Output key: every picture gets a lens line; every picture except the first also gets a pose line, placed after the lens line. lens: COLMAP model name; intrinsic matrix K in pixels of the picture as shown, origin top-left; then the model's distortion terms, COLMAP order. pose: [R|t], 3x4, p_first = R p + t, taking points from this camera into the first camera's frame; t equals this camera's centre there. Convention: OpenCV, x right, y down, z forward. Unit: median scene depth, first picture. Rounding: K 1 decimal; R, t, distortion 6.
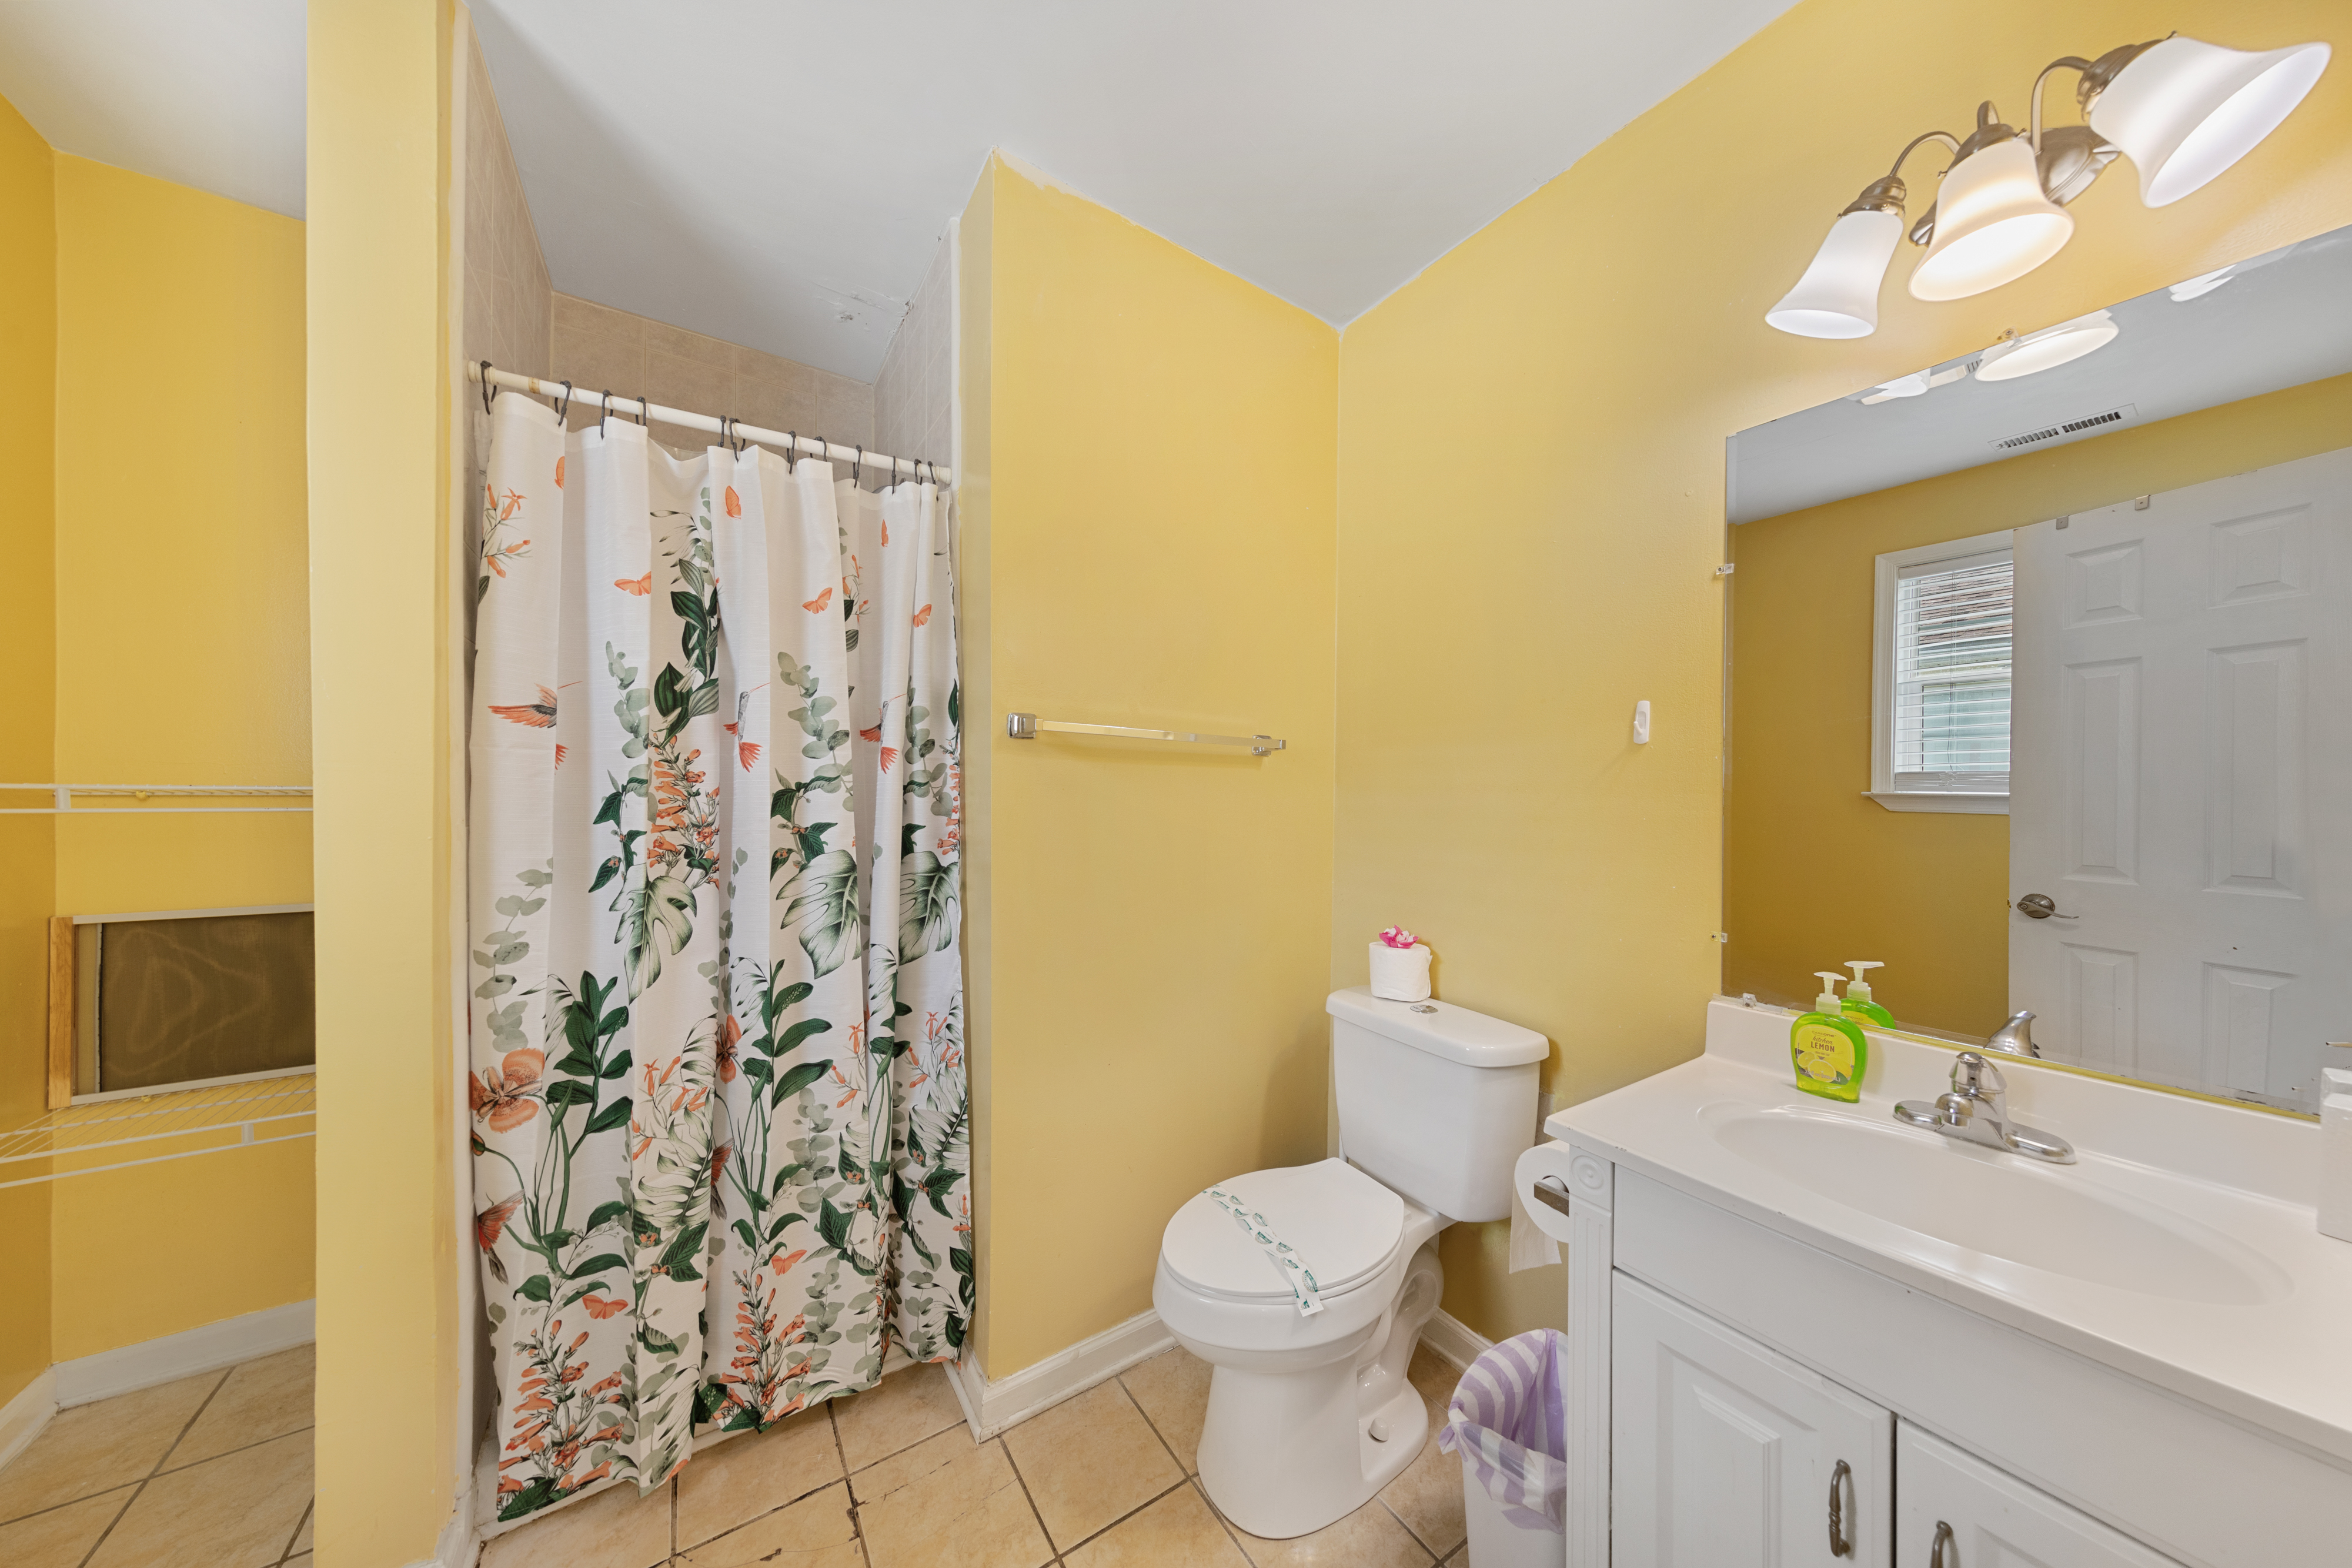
lens RADIAL K [[727.9, 0, 1164.6], [0, 727.9, 776.4], [0, 0, 1]] dist [0.000508, -0.000139]
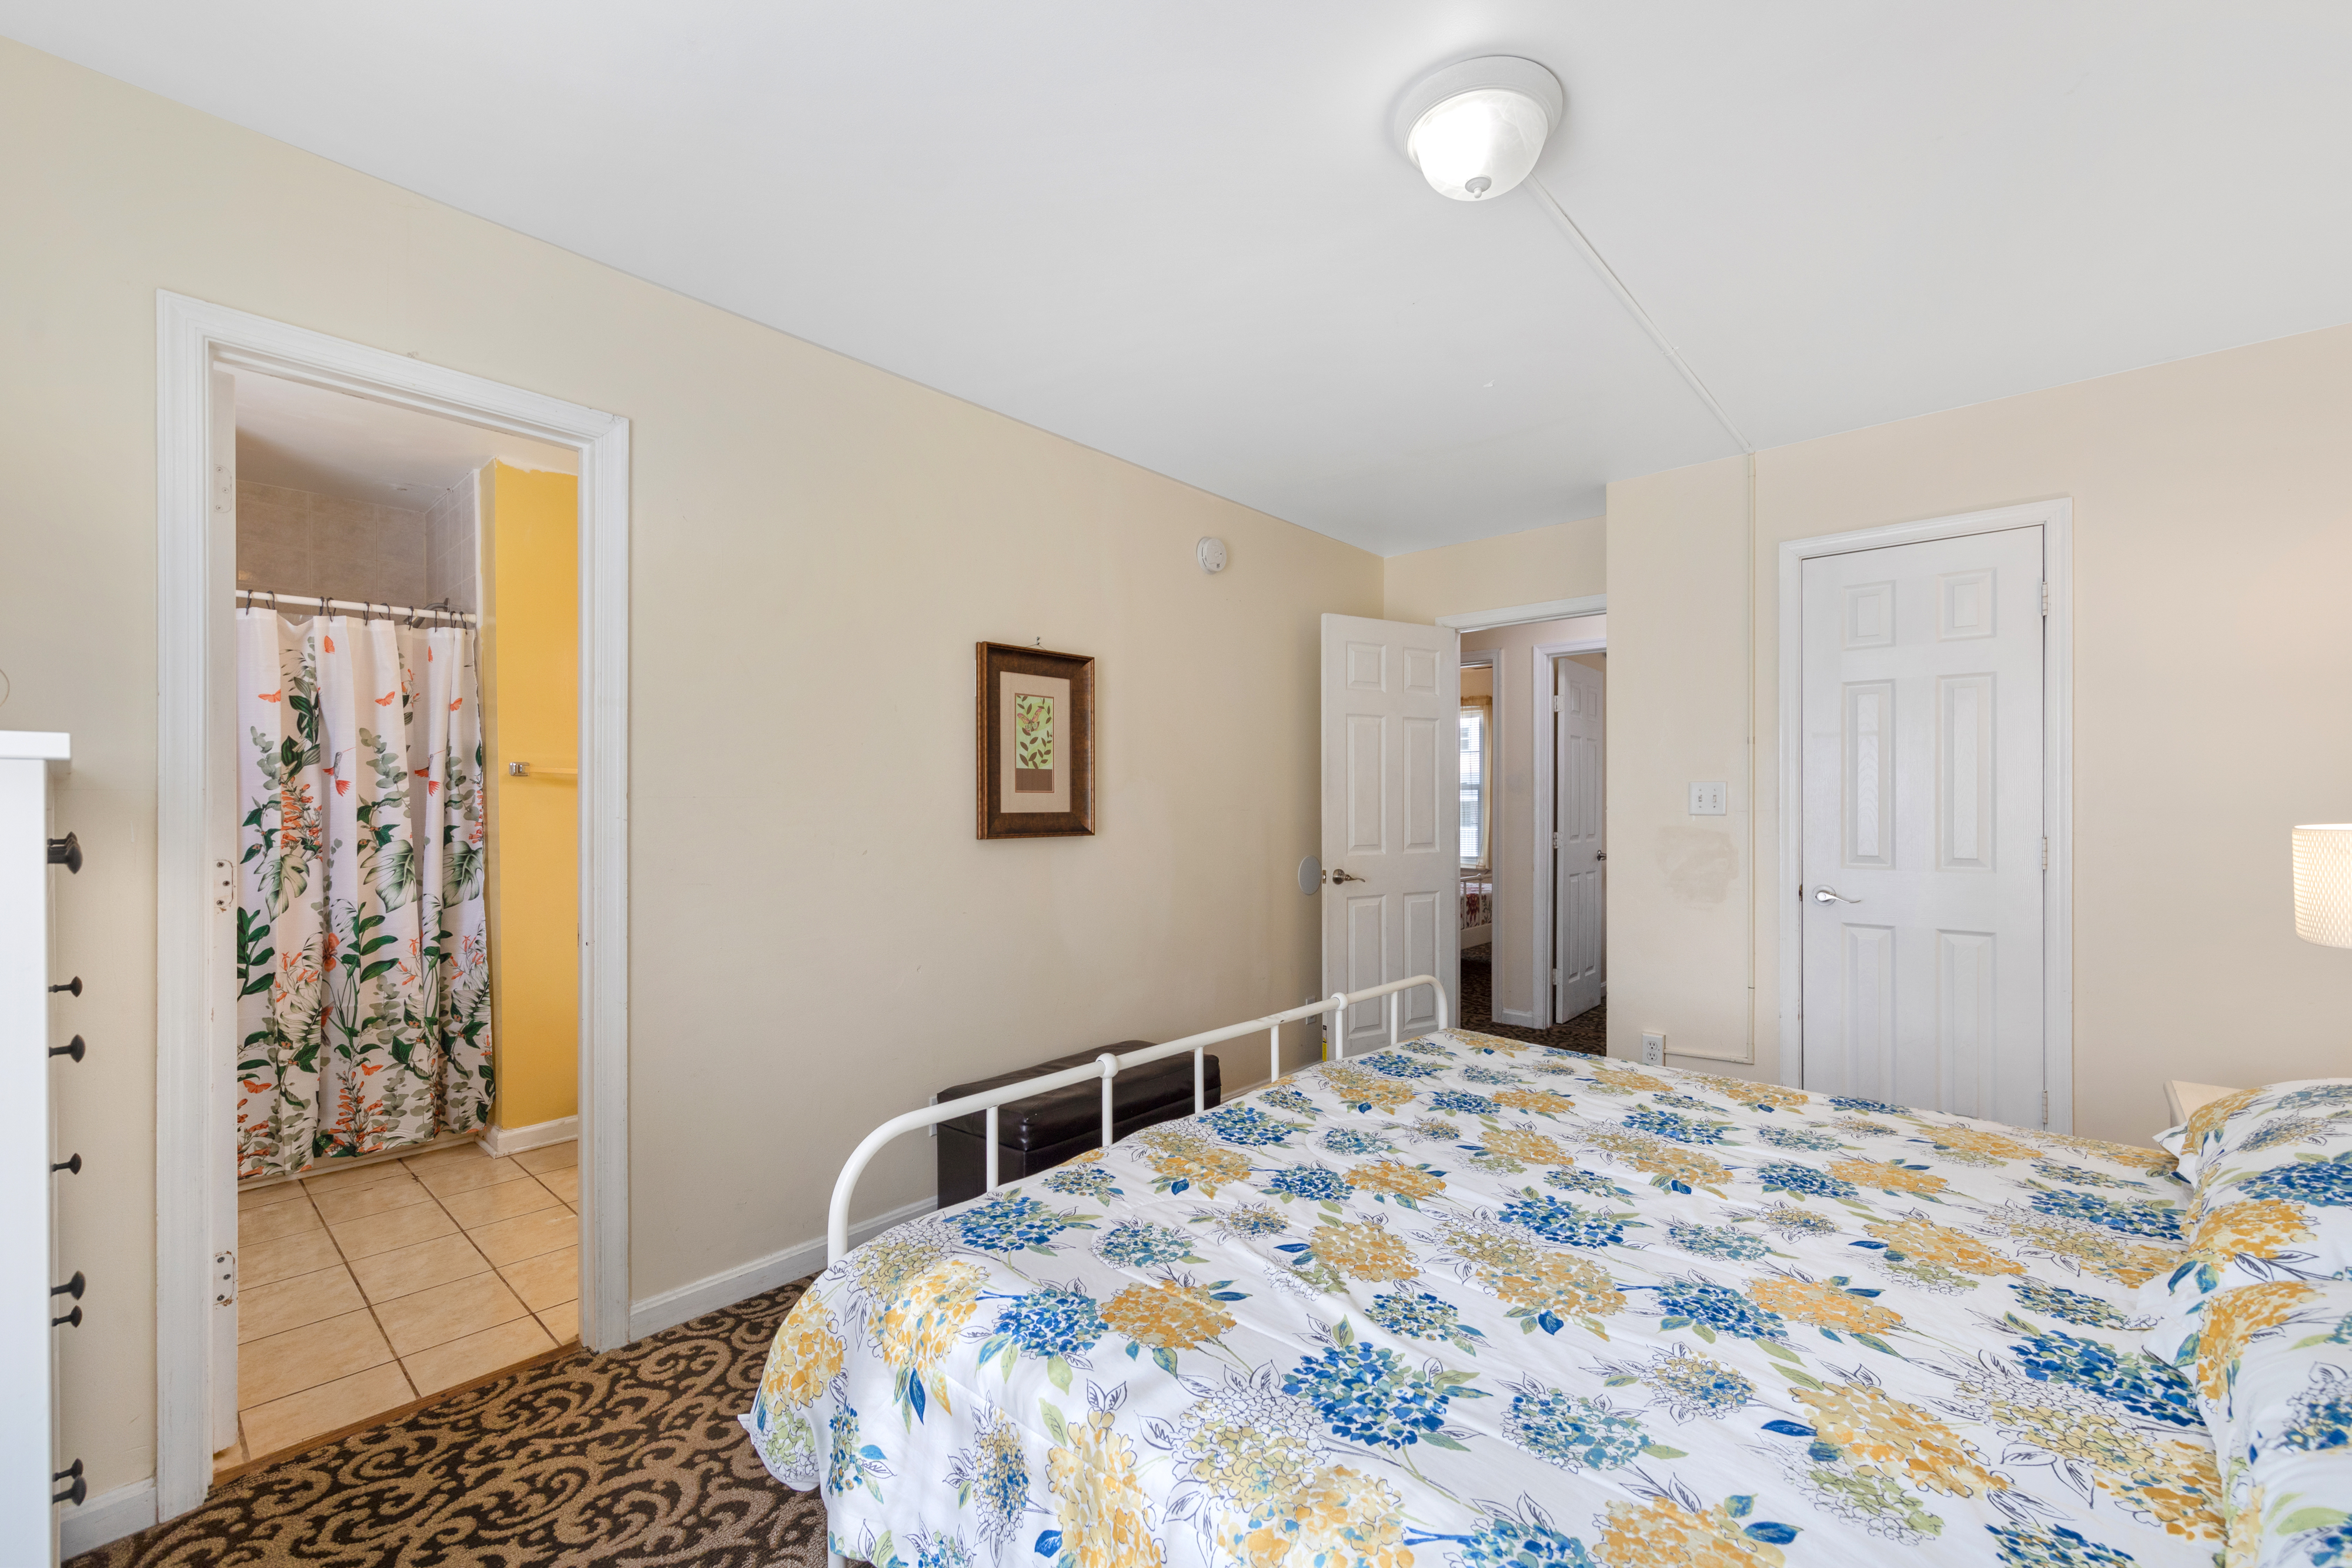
lens RADIAL K [[969.7, 0, 1181.0], [0, 969.7, 795.6], [0, 0, 1]] dist [-0.001508, 0.000254]
pose [[0.965621, -0.004177, 0.259921, 0.778975], [-0.000652, 0.999829, 0.018489, -0.051640], [-0.259954, -0.018023, 0.965453, -1.782939]]
